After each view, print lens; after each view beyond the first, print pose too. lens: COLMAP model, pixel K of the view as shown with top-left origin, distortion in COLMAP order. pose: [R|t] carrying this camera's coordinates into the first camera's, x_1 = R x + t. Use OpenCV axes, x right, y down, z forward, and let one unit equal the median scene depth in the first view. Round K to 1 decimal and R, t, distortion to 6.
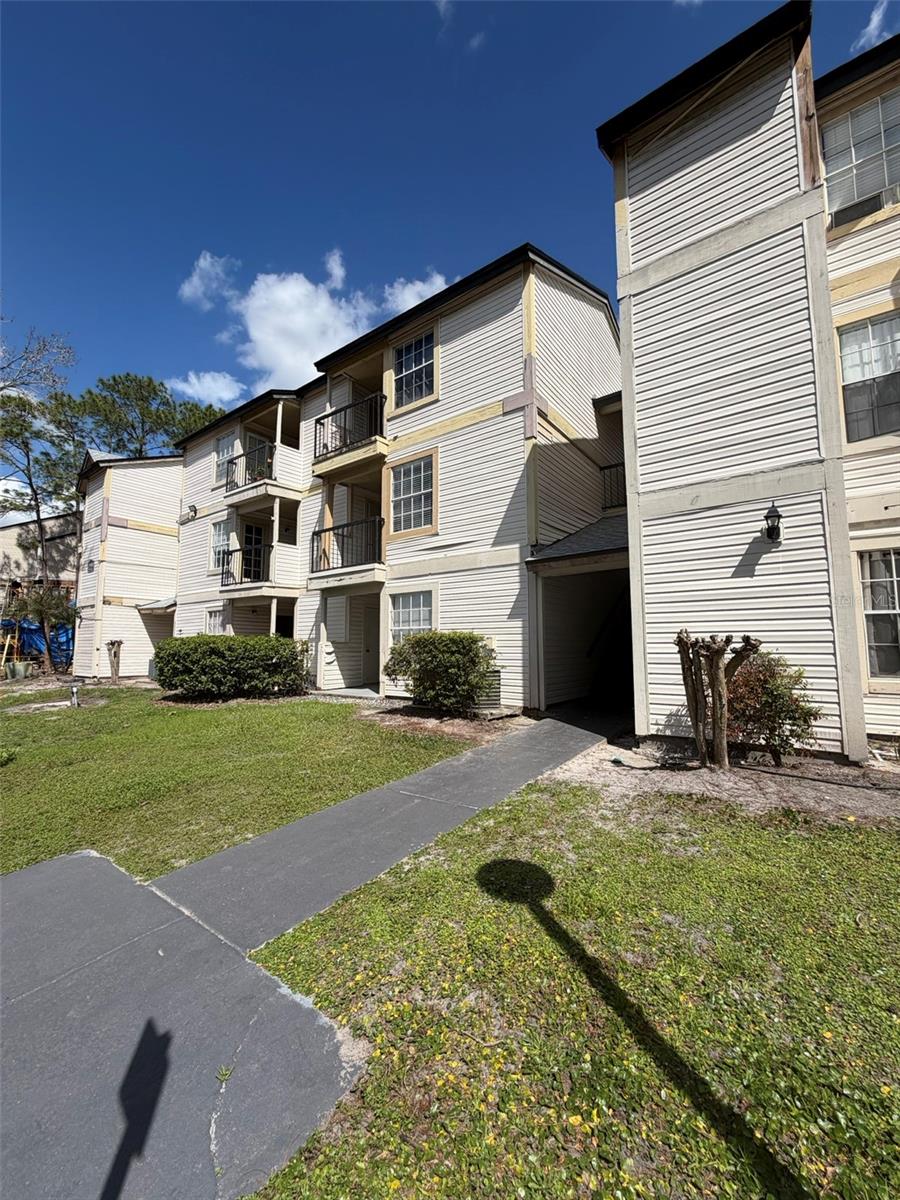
lens RADIAL K [[479.2, 0, 447.1], [0, 479.2, 602.5], [0, 0, 1]] dist [-0.001320, 0.001251]
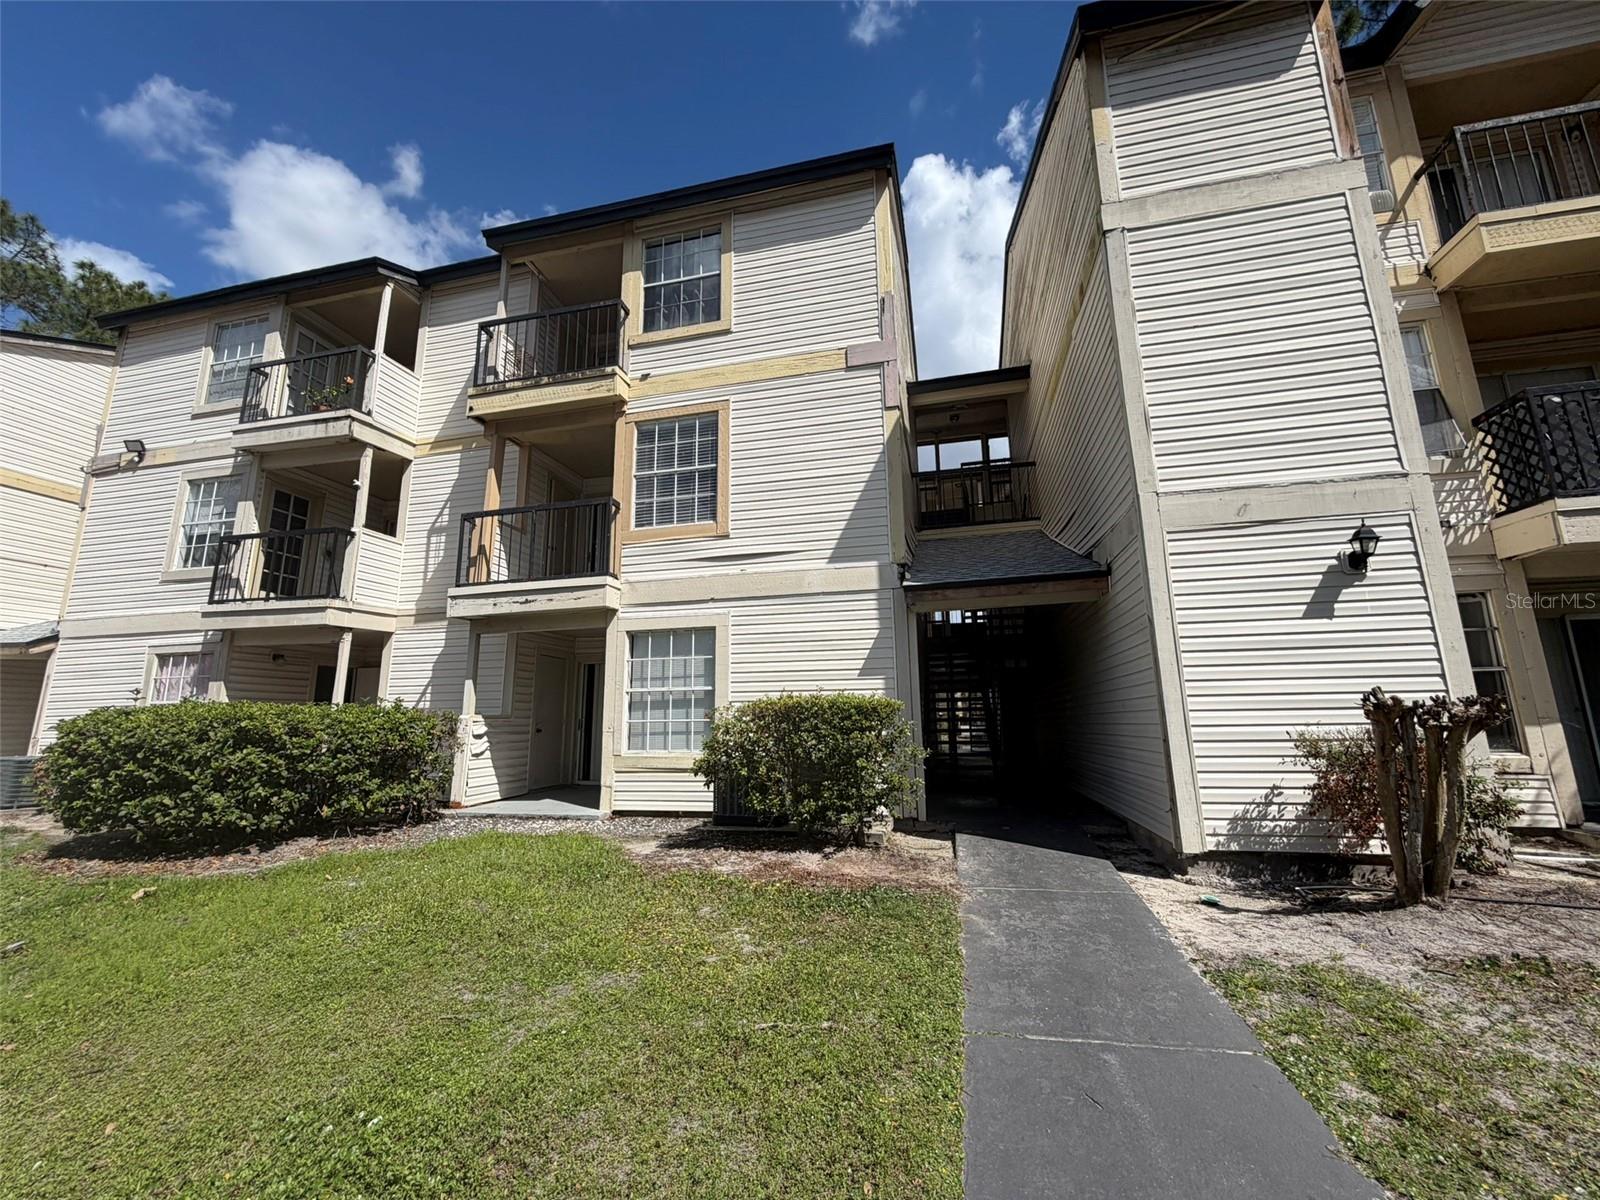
lens RADIAL K [[638.9, 0, 799.5], [0, 638.9, 596.0], [0, 0, 1]] dist [-0.001320, 0.001251]
pose [[0.915161, 0.066628, 0.397545, -0.260576], [-0.025745, 0.993892, -0.107310, 0.020023], [-0.402266, 0.087971, 0.911286, 0.224044]]
